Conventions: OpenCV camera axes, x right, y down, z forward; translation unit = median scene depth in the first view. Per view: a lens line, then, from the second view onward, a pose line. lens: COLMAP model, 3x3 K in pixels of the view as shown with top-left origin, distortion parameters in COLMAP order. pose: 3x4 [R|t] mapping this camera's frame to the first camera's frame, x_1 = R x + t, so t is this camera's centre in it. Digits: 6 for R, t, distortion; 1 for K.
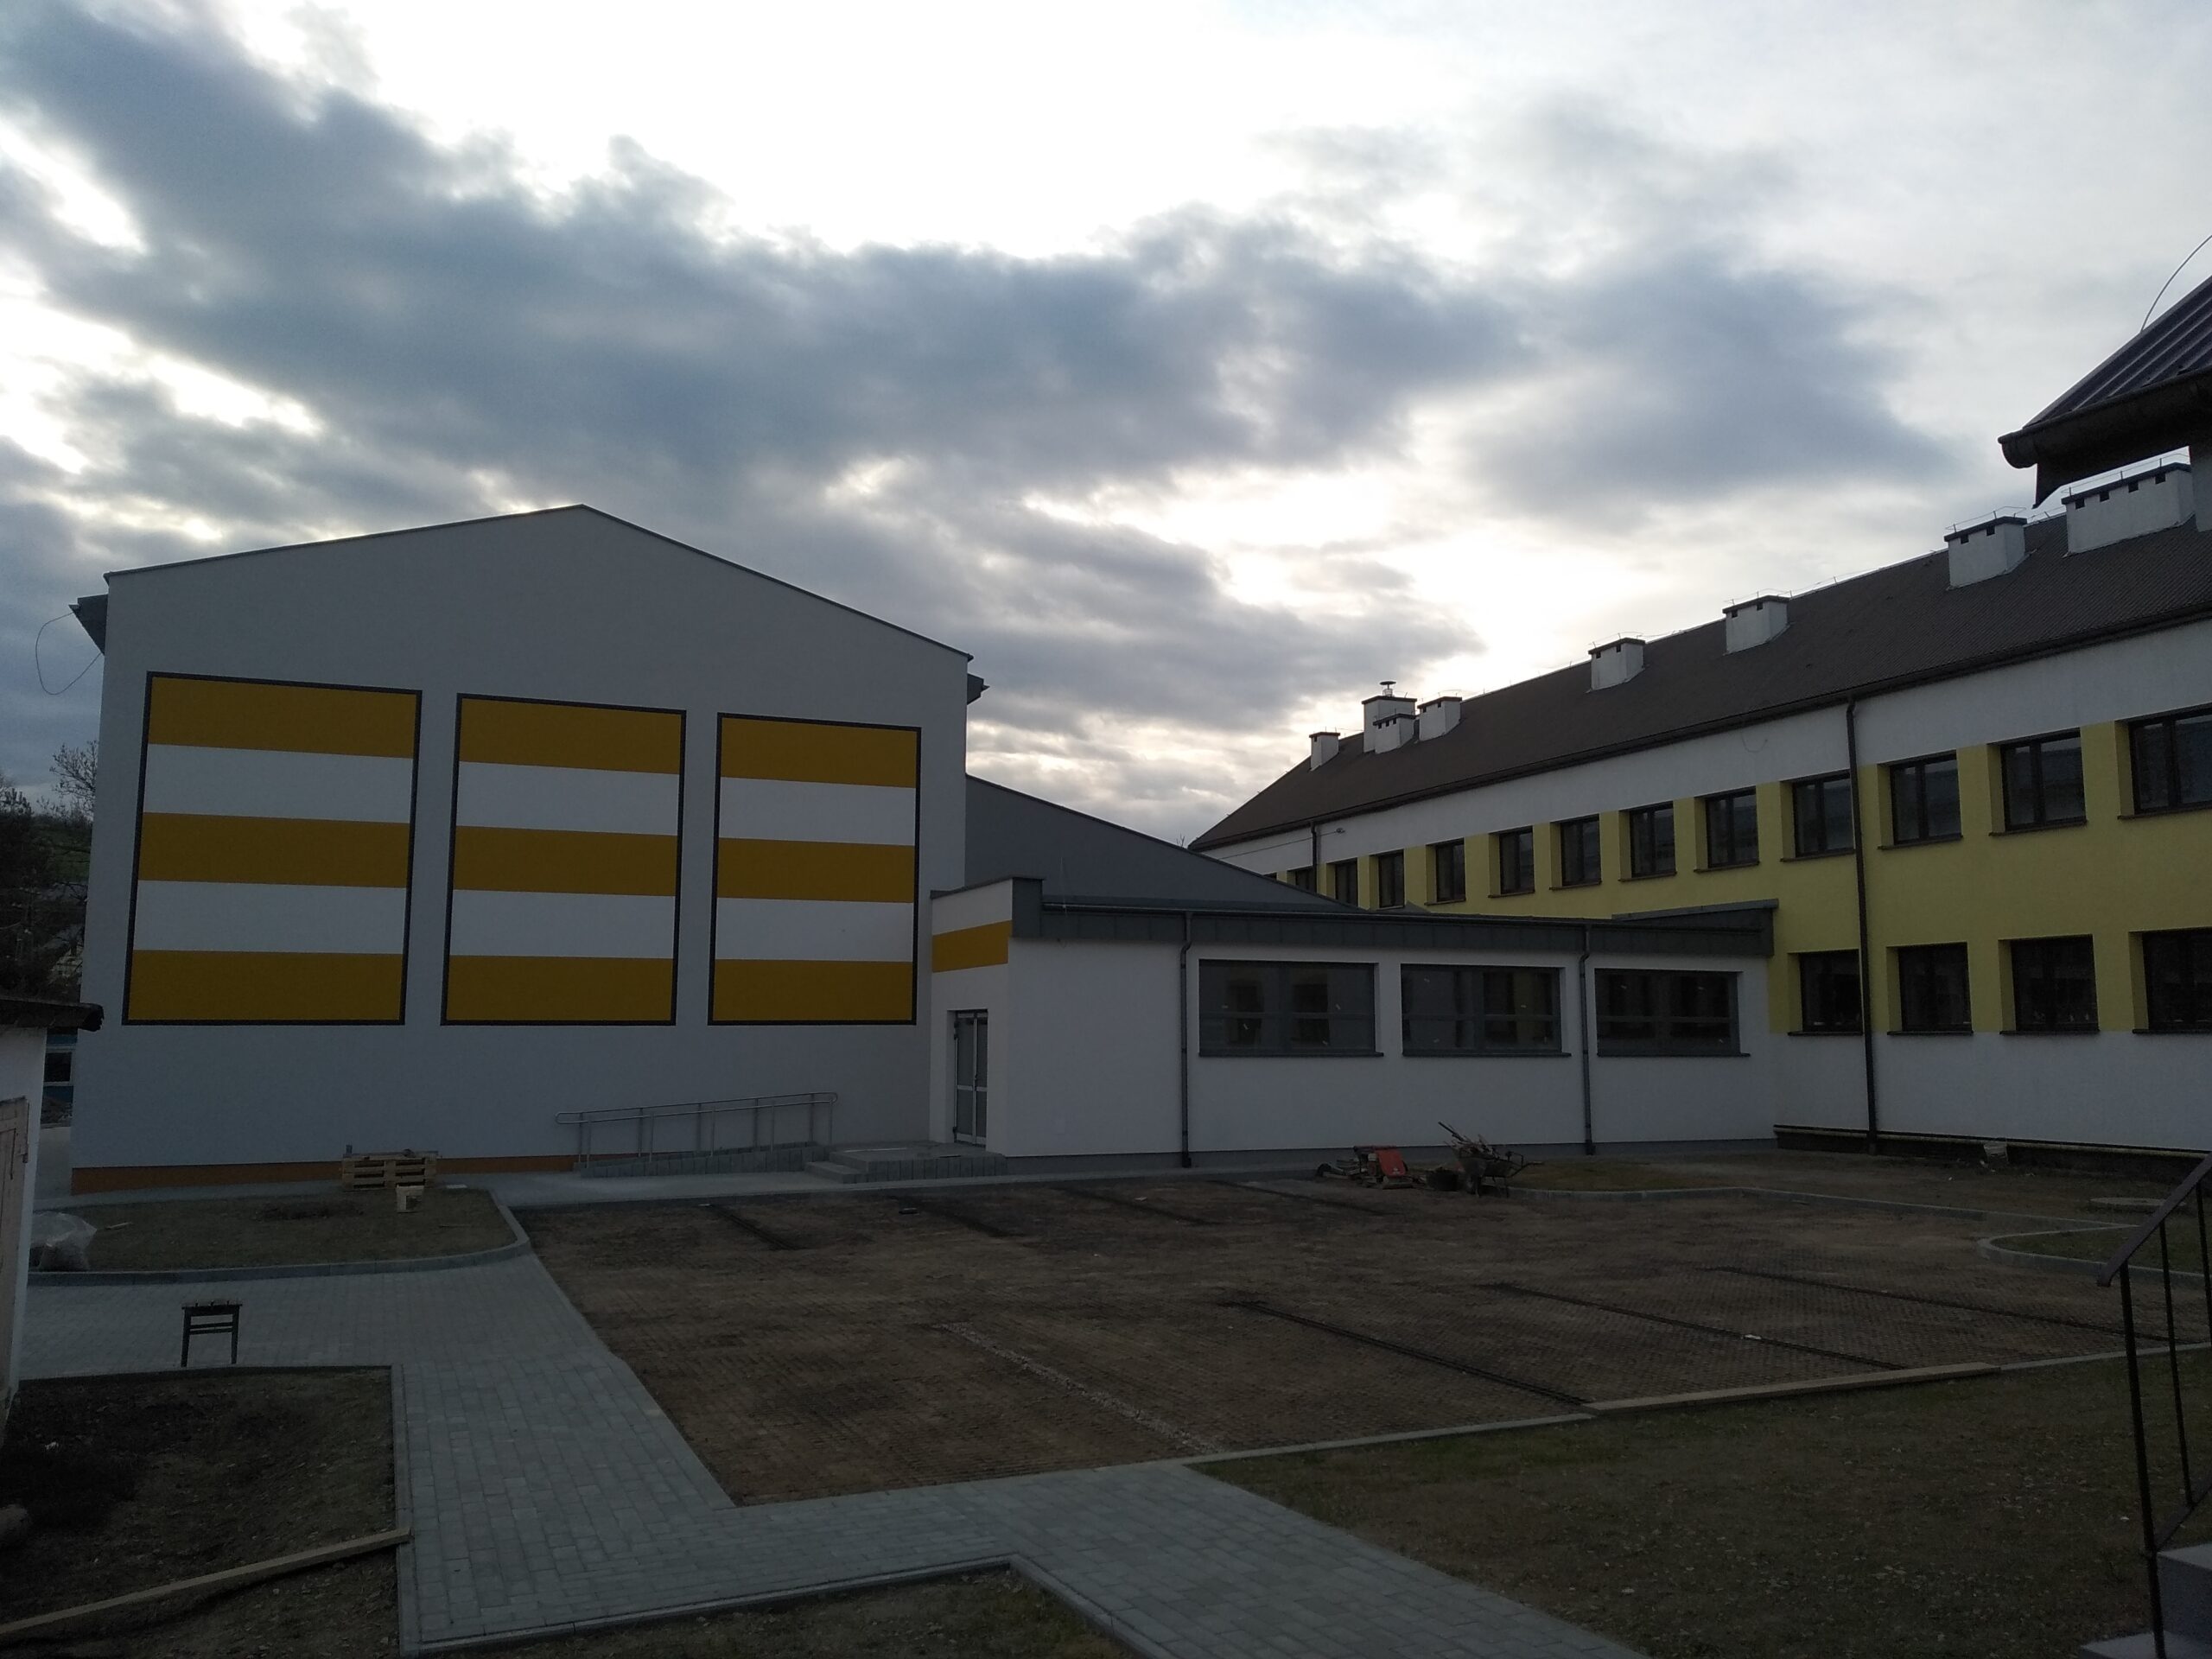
lens RADIAL K [[1689.8, 0, 1106.0], [0, 1689.8, 829.5], [0, 0, 1]] dist [0.105851, -0.203043]
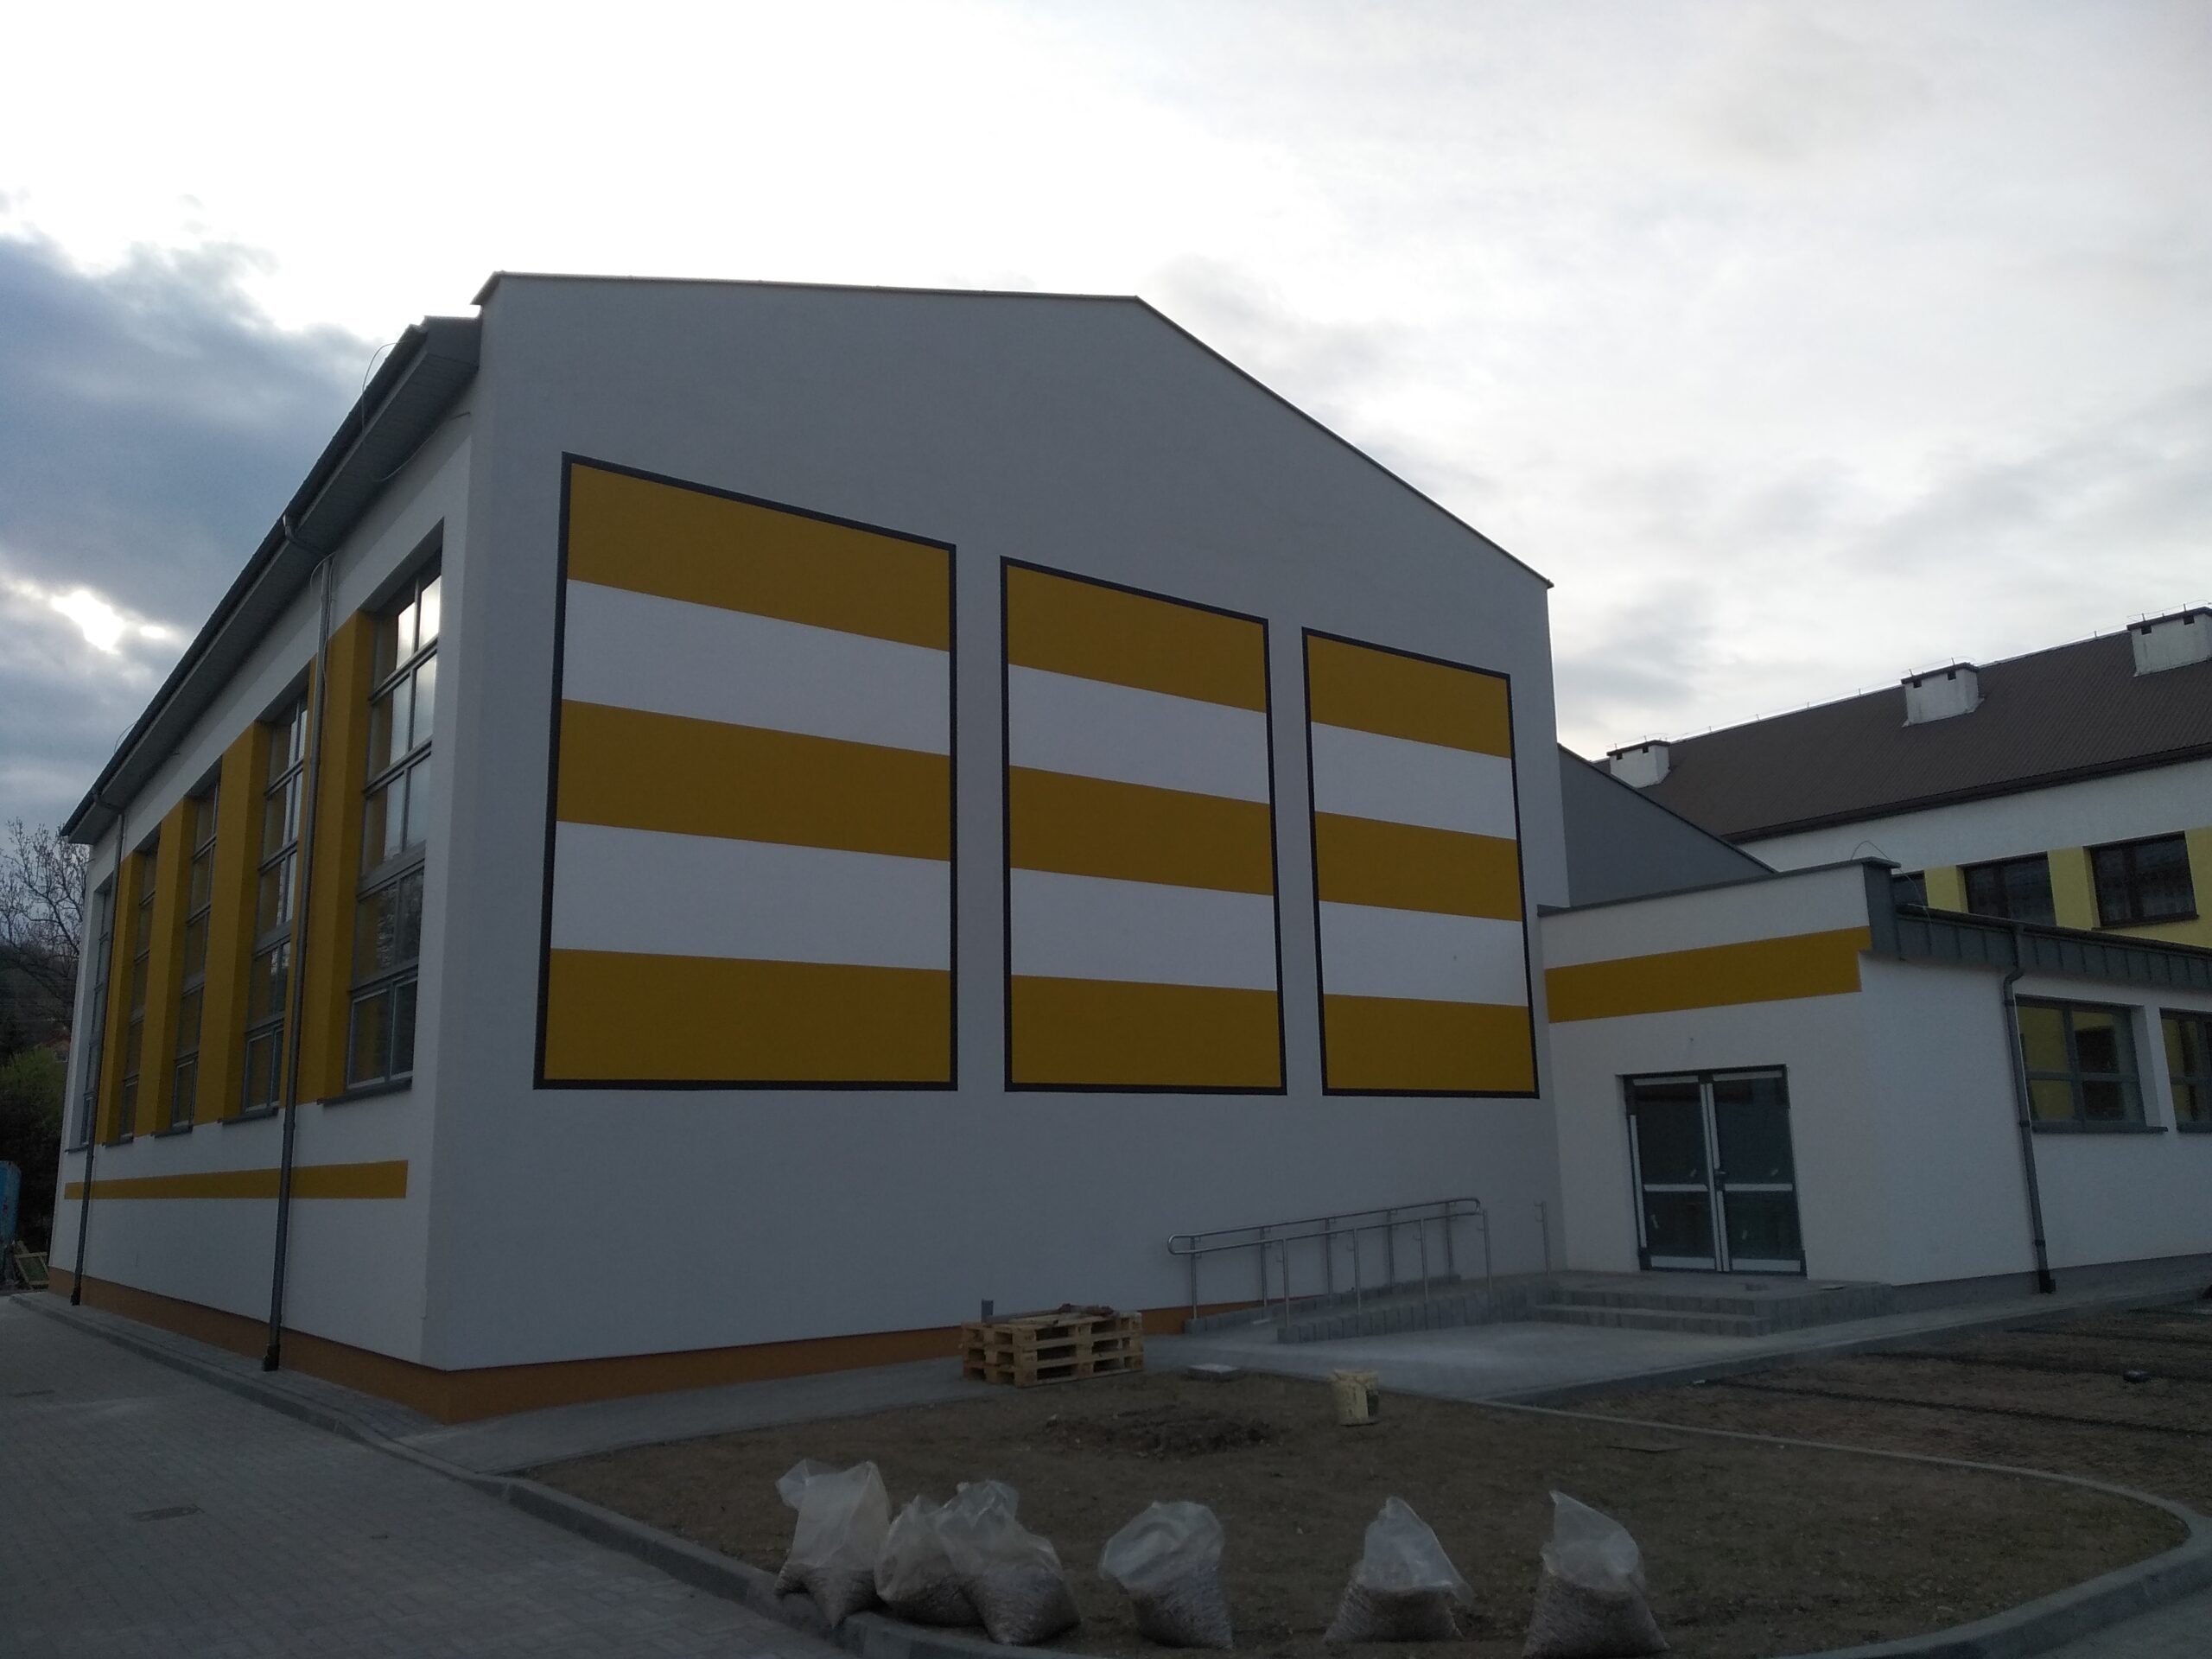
lens RADIAL K [[1689.8, 0, 1106.0], [0, 1689.8, 829.5], [0, 0, 1]] dist [0.105851, -0.203043]
pose [[0.967564, 0.028751, 0.250985, -0.474603], [-0.008653, 0.996691, -0.080819, 0.066461], [-0.252478, 0.076025, 0.964611, 0.386028]]
